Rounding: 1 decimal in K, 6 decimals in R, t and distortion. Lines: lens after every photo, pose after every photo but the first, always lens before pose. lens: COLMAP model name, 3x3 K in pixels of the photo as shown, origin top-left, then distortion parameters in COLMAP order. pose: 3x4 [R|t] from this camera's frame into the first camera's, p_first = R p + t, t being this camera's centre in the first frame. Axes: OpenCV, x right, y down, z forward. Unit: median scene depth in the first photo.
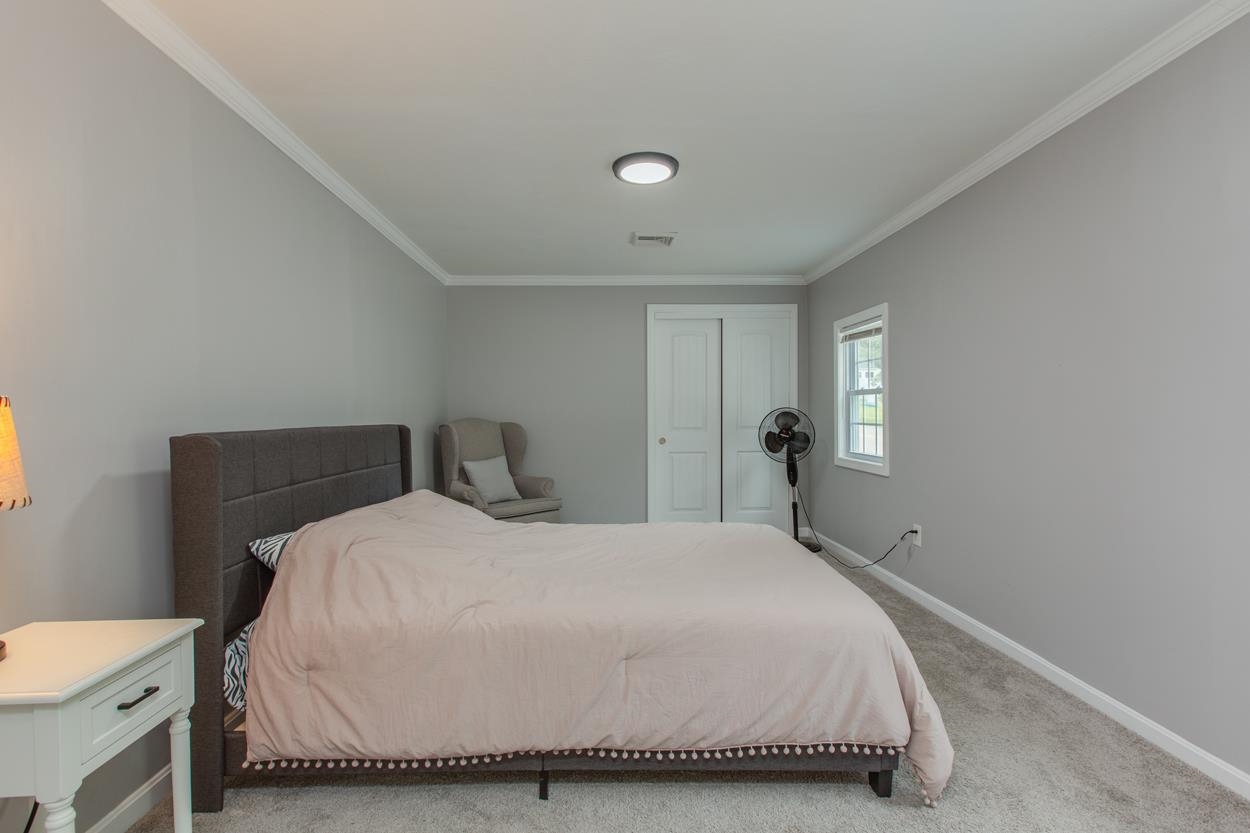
lens RADIAL K [[590.2, 0, 624.2], [0, 590.2, 419.4], [0, 0, 1]] dist [0.005901, -0.000950]
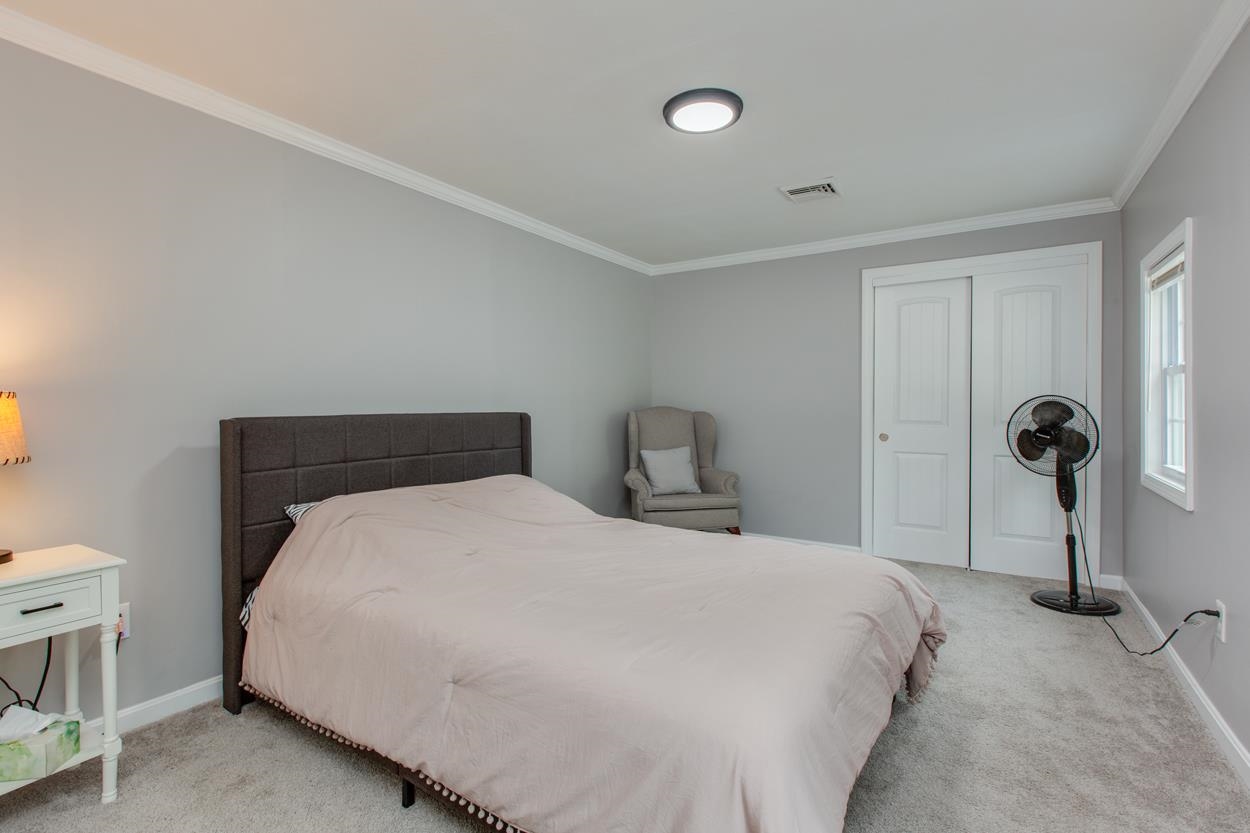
lens RADIAL K [[590.2, 0, 620.2], [0, 590.2, 403.4], [0, 0, 1]] dist [0.005901, -0.000950]
pose [[0.820432, 0.004710, -0.571725, 0.270760], [-0.008606, 0.999955, -0.004111, -0.003443], [0.571680, 0.008293, 0.820435, 0.159297]]
